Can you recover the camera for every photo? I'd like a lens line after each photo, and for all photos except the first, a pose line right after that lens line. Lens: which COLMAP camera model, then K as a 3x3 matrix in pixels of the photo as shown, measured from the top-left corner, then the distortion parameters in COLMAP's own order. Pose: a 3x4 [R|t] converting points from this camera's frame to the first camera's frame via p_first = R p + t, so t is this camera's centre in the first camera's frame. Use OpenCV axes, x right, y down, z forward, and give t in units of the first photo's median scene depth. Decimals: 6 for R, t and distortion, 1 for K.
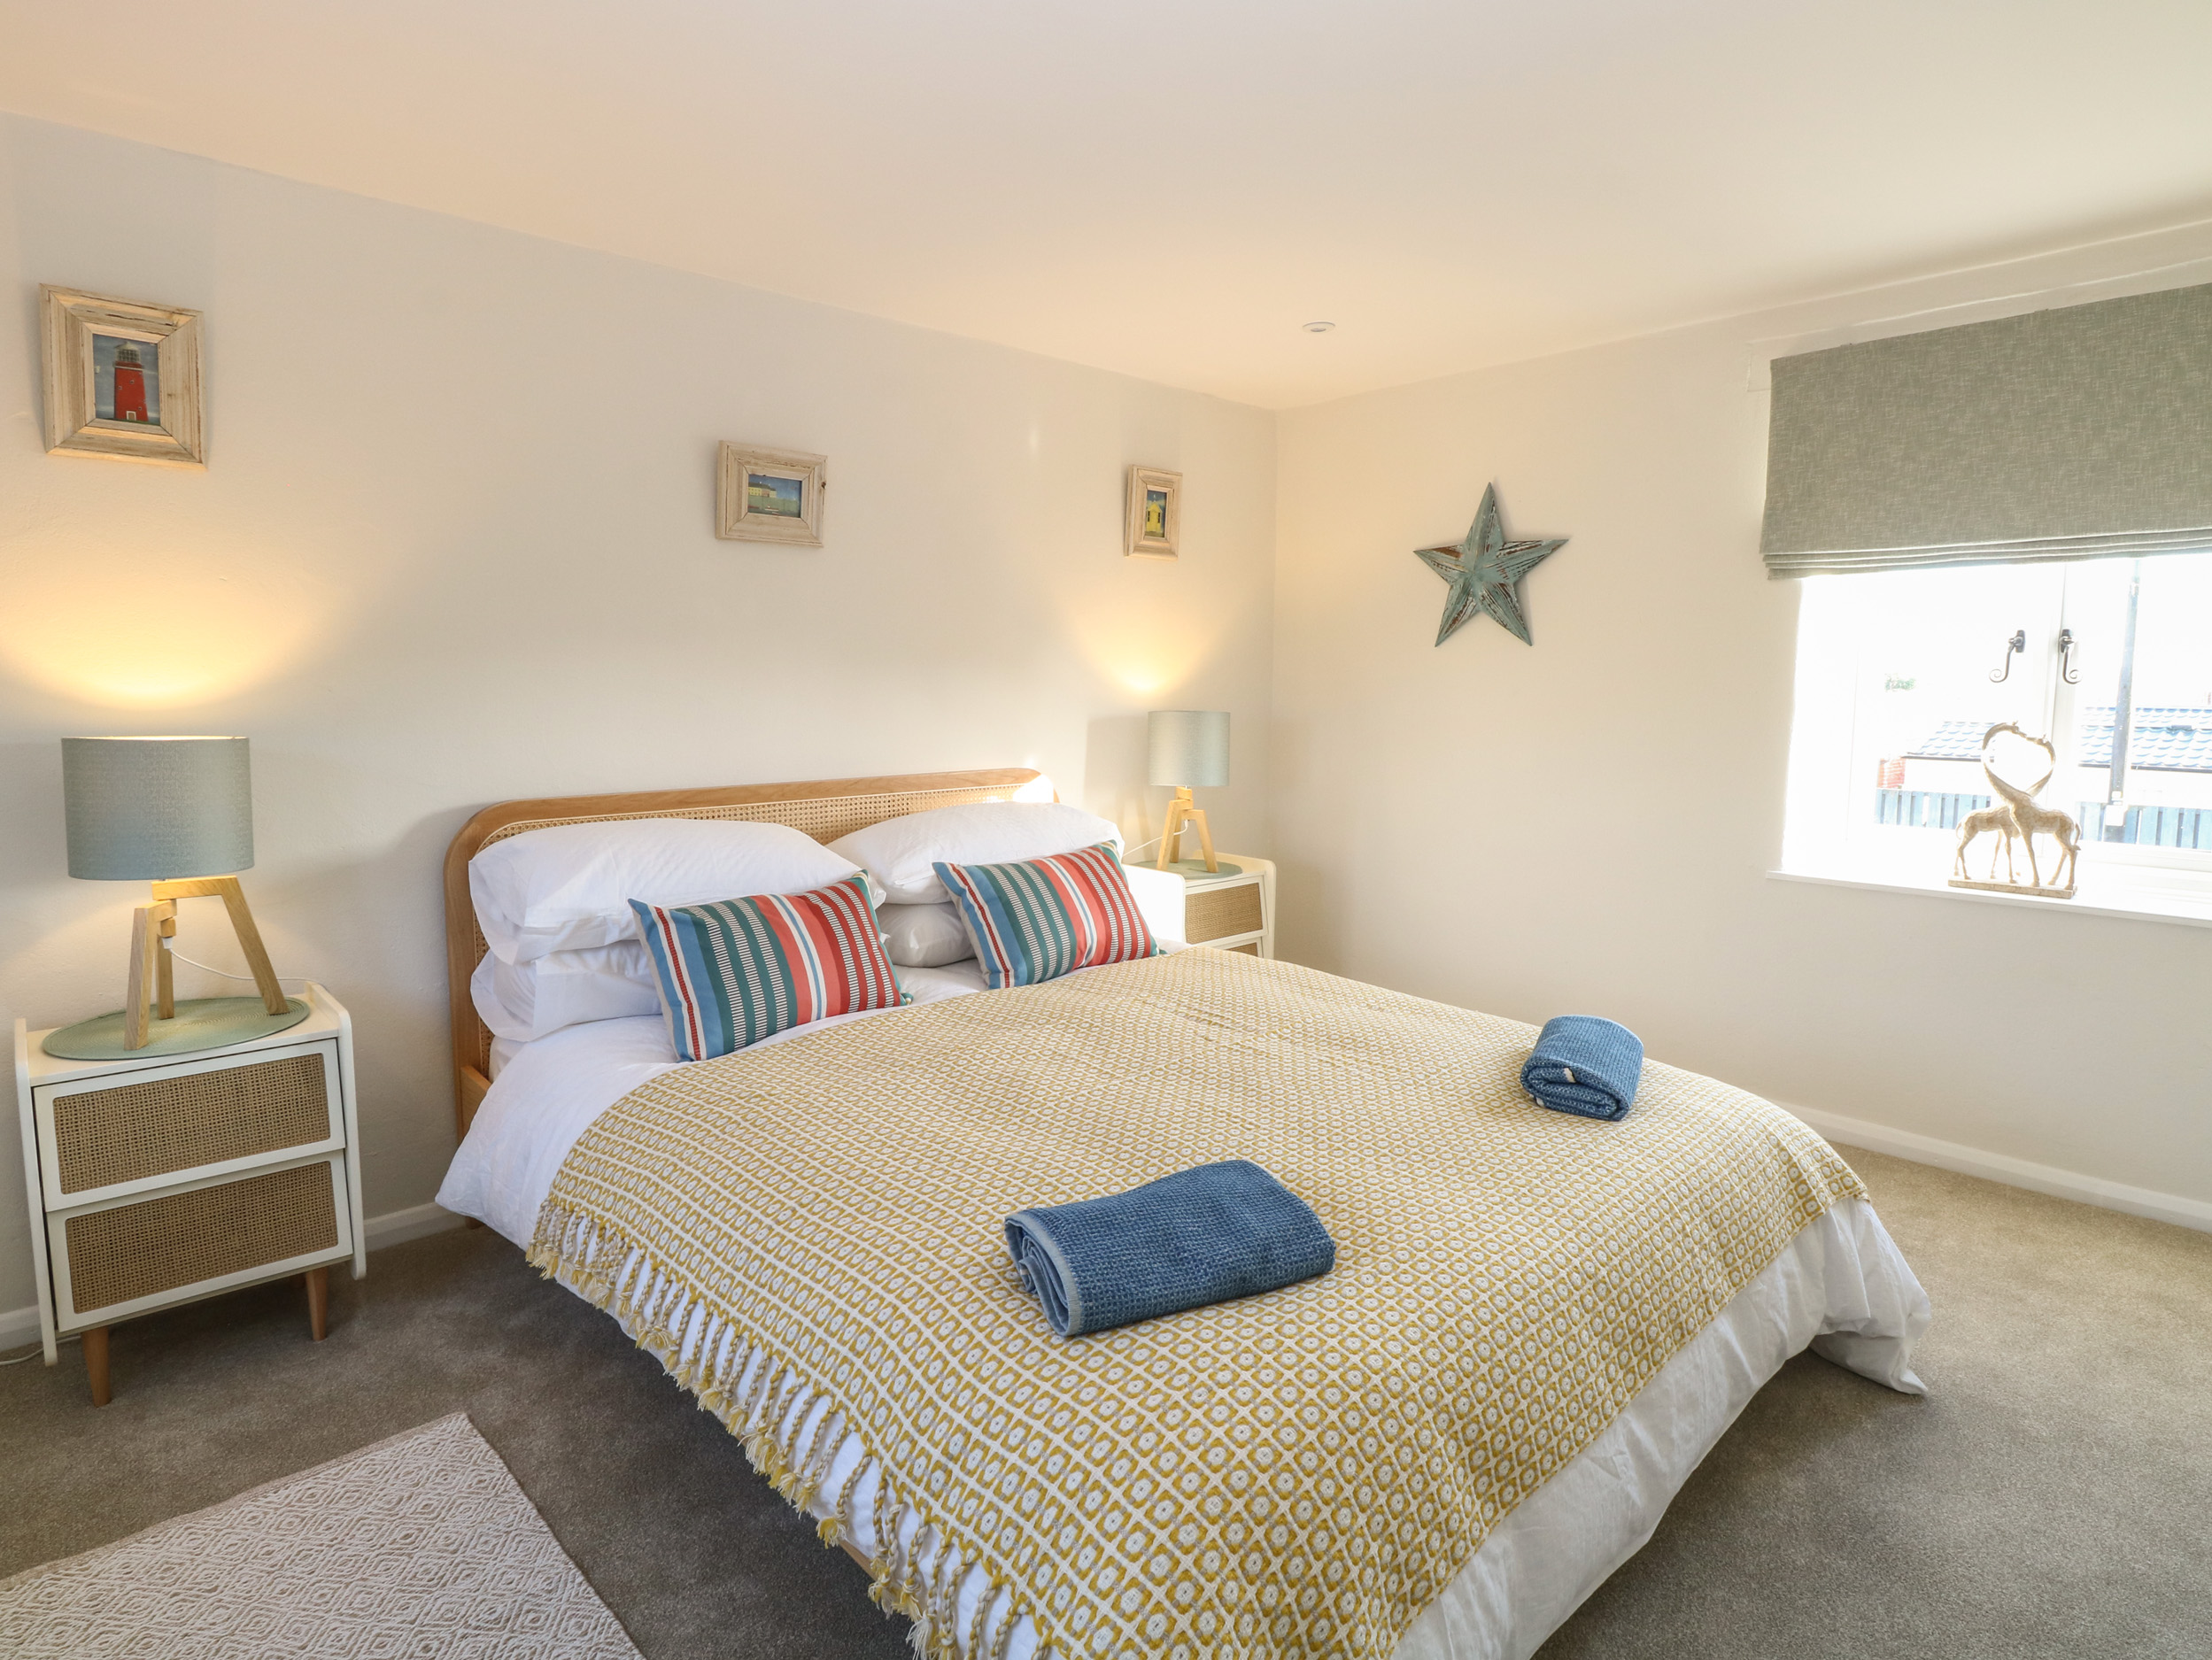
lens RADIAL K [[1224.9, 0, 1106.0], [0, 1224.9, 830.0], [0, 0, 1]] dist [-0.001562, 0.001082]
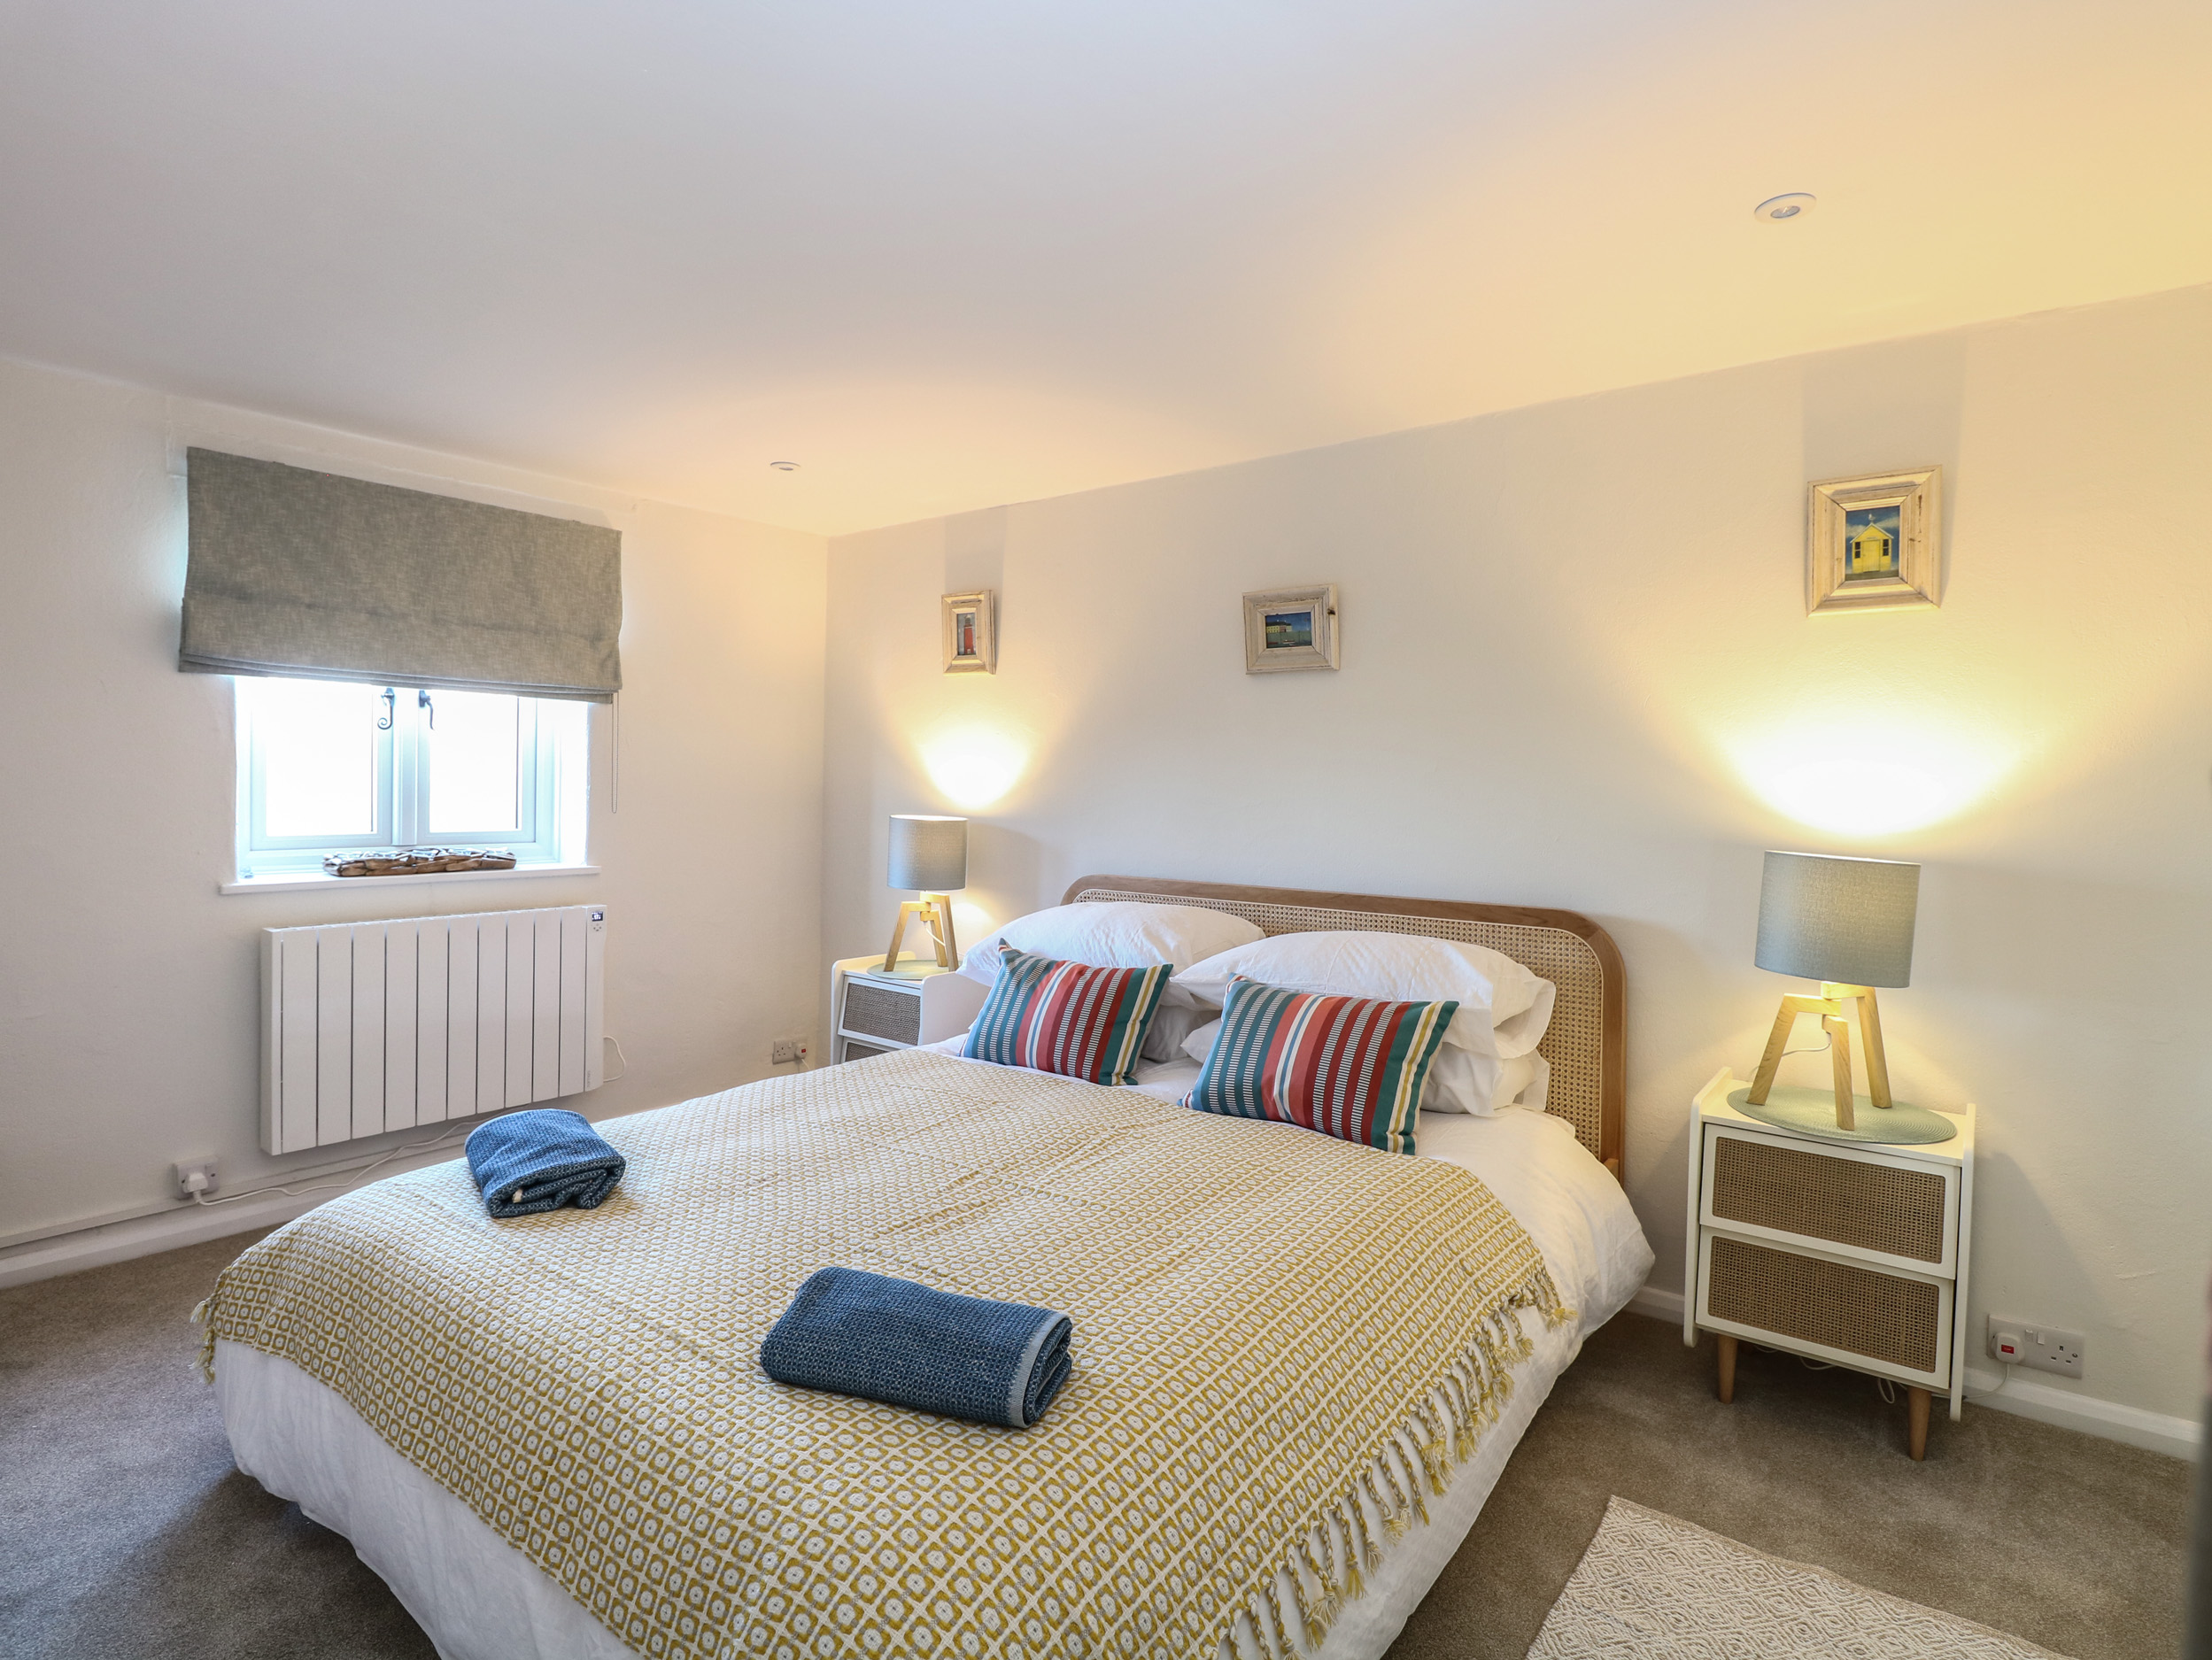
lens RADIAL K [[1161.2, 0, 1103.7], [0, 1161.2, 867.1], [0, 0, 1]] dist [-0.000685, 0.000164]
pose [[0.175354, 0.062805, -0.982500, 0.586731], [-0.130765, 0.990607, 0.039984, -0.057958], [0.975783, 0.121465, 0.181919, 0.507163]]
